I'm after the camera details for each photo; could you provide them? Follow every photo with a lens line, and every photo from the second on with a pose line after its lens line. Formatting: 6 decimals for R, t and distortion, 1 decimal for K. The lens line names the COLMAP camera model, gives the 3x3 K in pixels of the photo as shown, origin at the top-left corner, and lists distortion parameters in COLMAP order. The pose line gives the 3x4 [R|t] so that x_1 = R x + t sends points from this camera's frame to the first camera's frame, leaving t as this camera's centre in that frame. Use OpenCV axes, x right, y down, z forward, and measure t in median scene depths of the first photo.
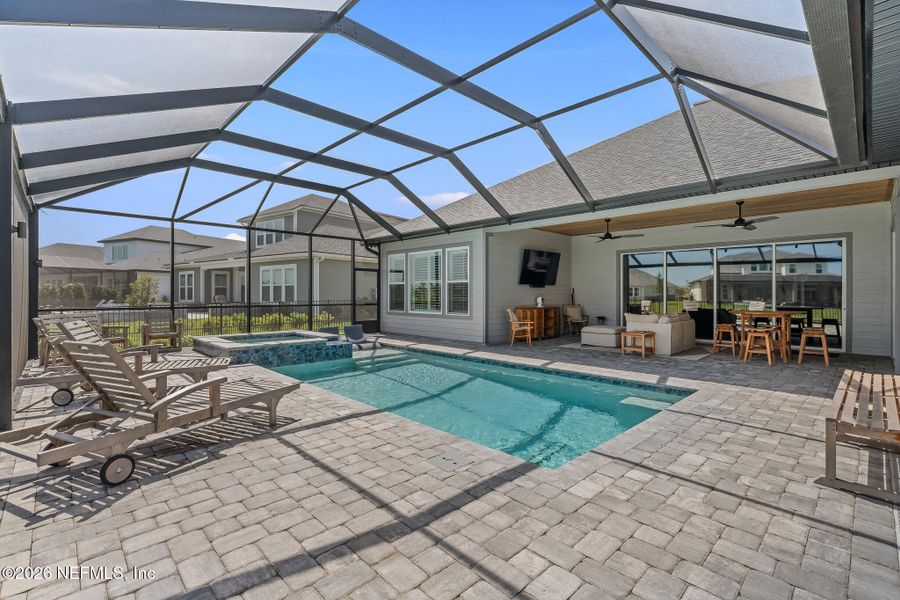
lens RADIAL K [[408.9, 0, 452.3], [0, 408.9, 292.7], [0, 0, 1]] dist [-0.002643, -0.000270]
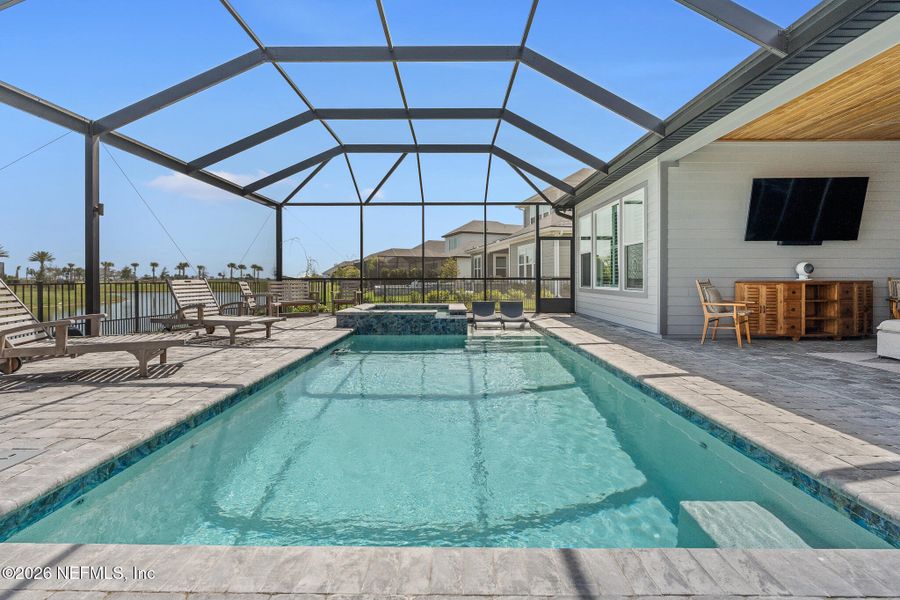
lens RADIAL K [[408.8, 0, 449.8], [0, 408.8, 282.7], [0, 0, 1]] dist [-0.001885, 0.000049]
pose [[0.710102, 0.005035, -0.704081, 0.270875], [0.003424, 0.999938, 0.010604, 0.030975], [0.704091, -0.009941, 0.710041, 0.285630]]
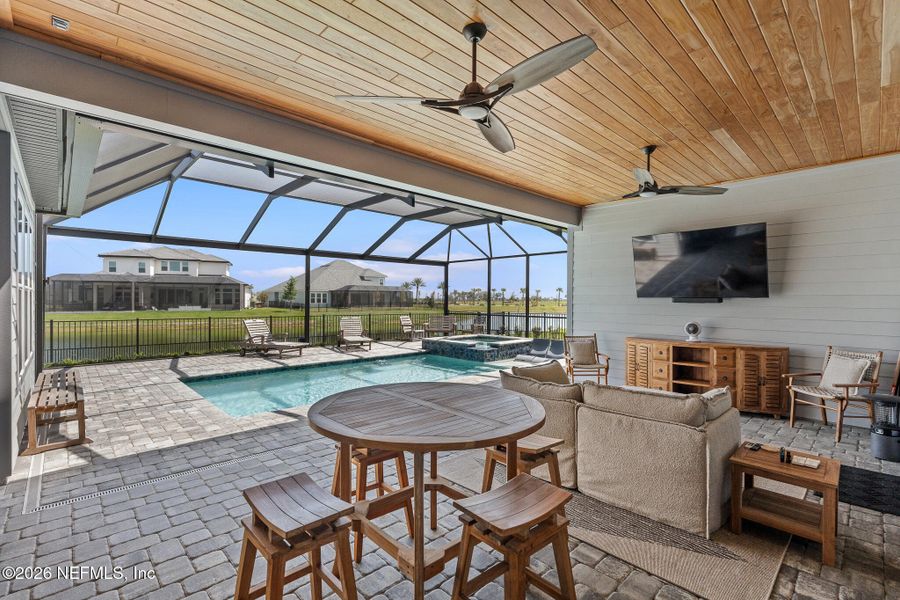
lens RADIAL K [[411.3, 0, 448.2], [0, 411.3, 301.2], [0, 0, 1]] dist [-0.003548, 0.000499]
pose [[-0.012039, 0.003221, -0.999922, 0.743799], [-0.002005, 0.999993, 0.003245, -0.016272], [0.999926, 0.002044, -0.012033, 0.725003]]
